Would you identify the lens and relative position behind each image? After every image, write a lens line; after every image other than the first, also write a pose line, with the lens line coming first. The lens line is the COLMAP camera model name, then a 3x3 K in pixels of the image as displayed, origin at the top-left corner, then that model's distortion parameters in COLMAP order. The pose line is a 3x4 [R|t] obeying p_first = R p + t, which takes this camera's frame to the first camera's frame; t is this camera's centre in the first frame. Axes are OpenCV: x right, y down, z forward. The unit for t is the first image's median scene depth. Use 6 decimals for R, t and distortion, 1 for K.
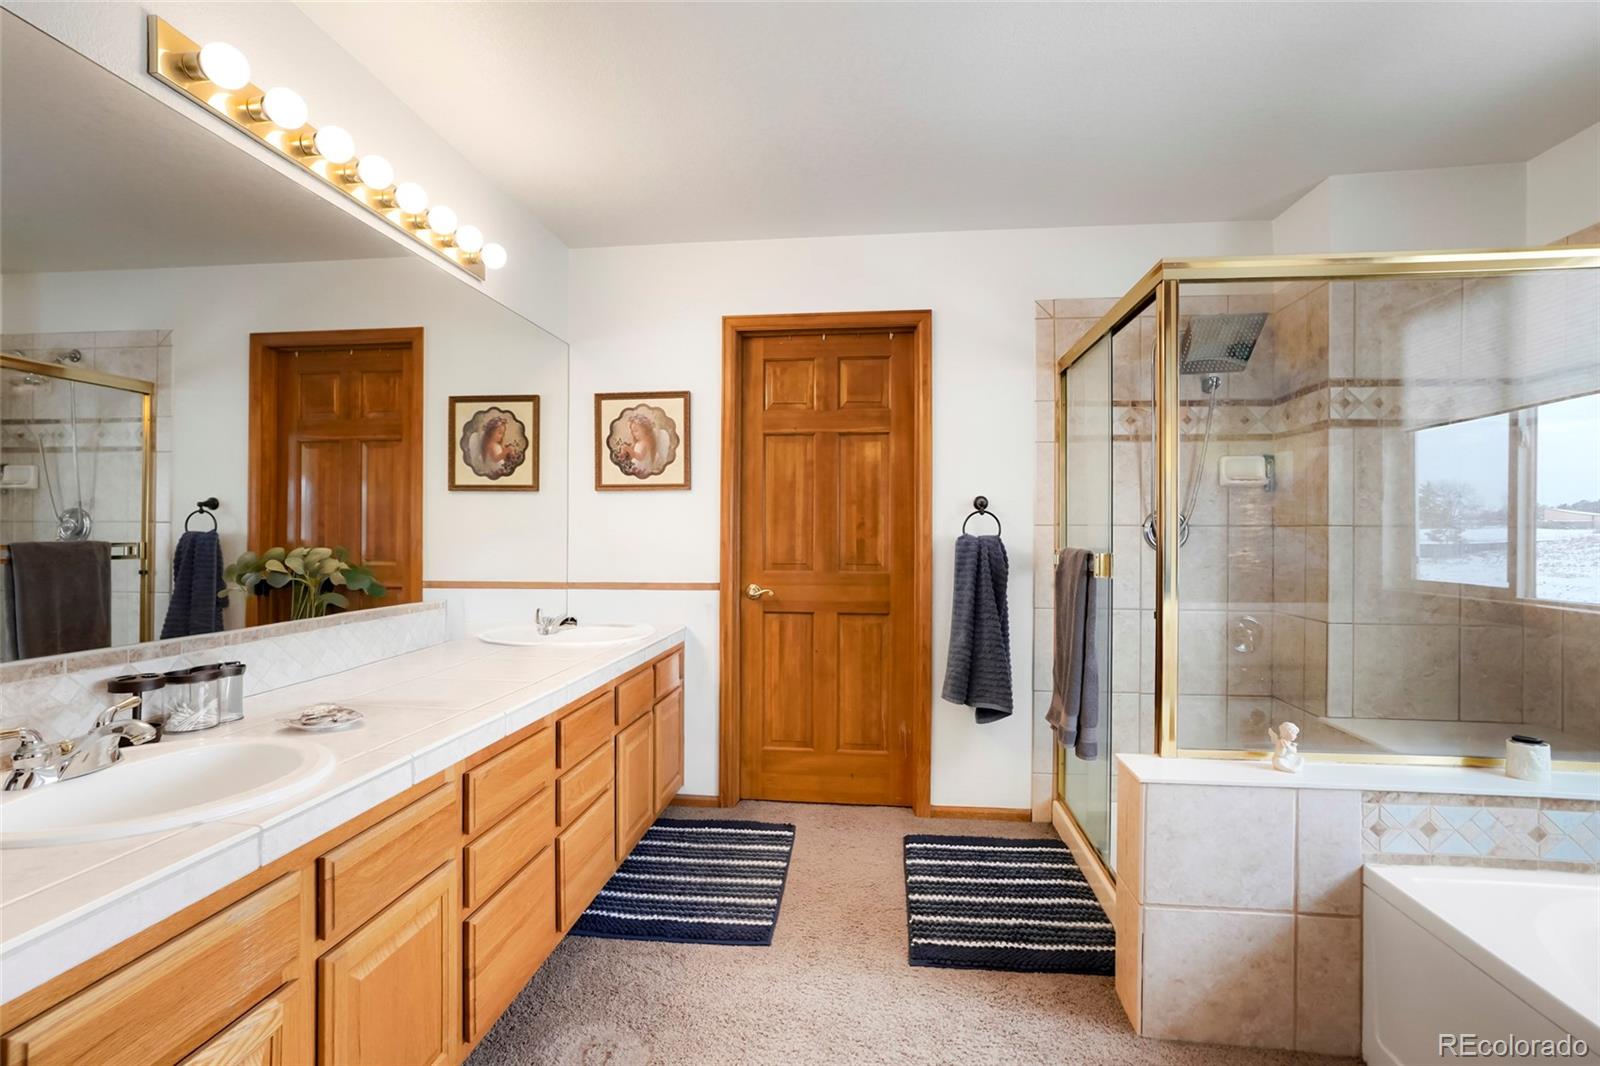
lens RADIAL K [[790.3, 0, 800.0], [0, 790.3, 533.0], [0, 0, 1]] dist [-0.018720, 0.001421]
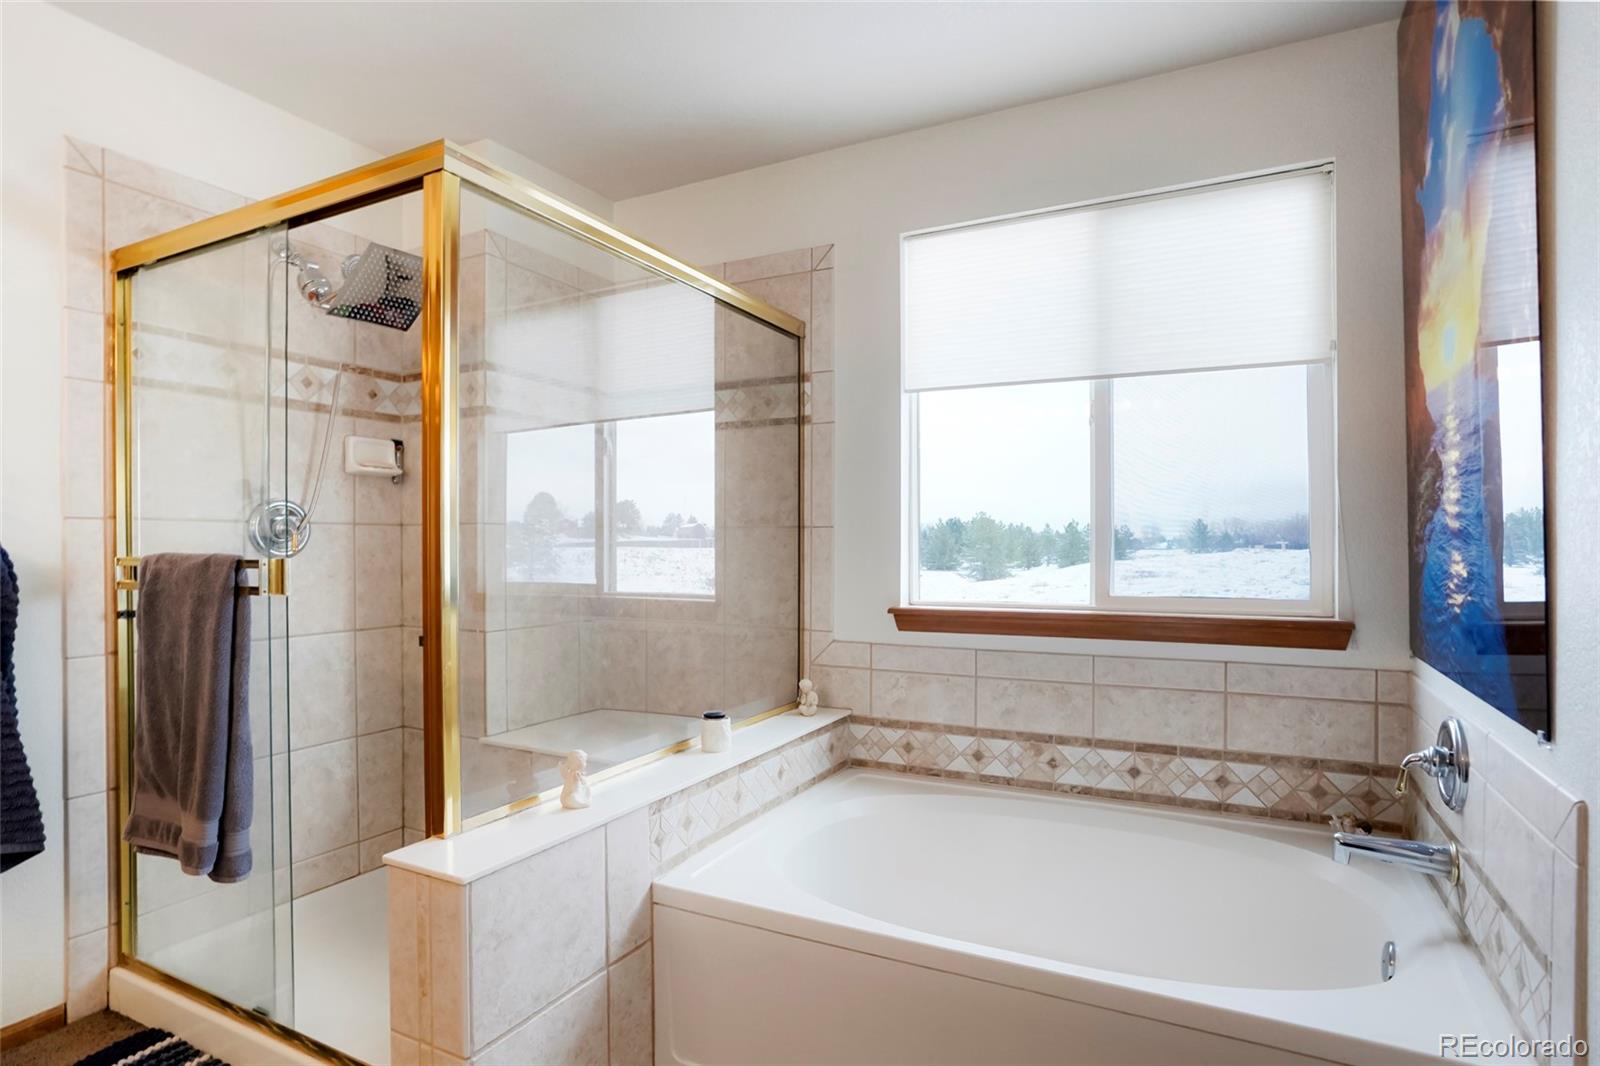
lens RADIAL K [[841.8, 0, 801.4], [0, 841.8, 544.7], [0, 0, 1]] dist [-0.052460, 0.028546]
pose [[0.353208, -0.006224, 0.935524, -0.096479], [0.004770, 0.999977, 0.004852, 0.011654], [-0.935533, 0.002748, 0.353230, 0.319712]]
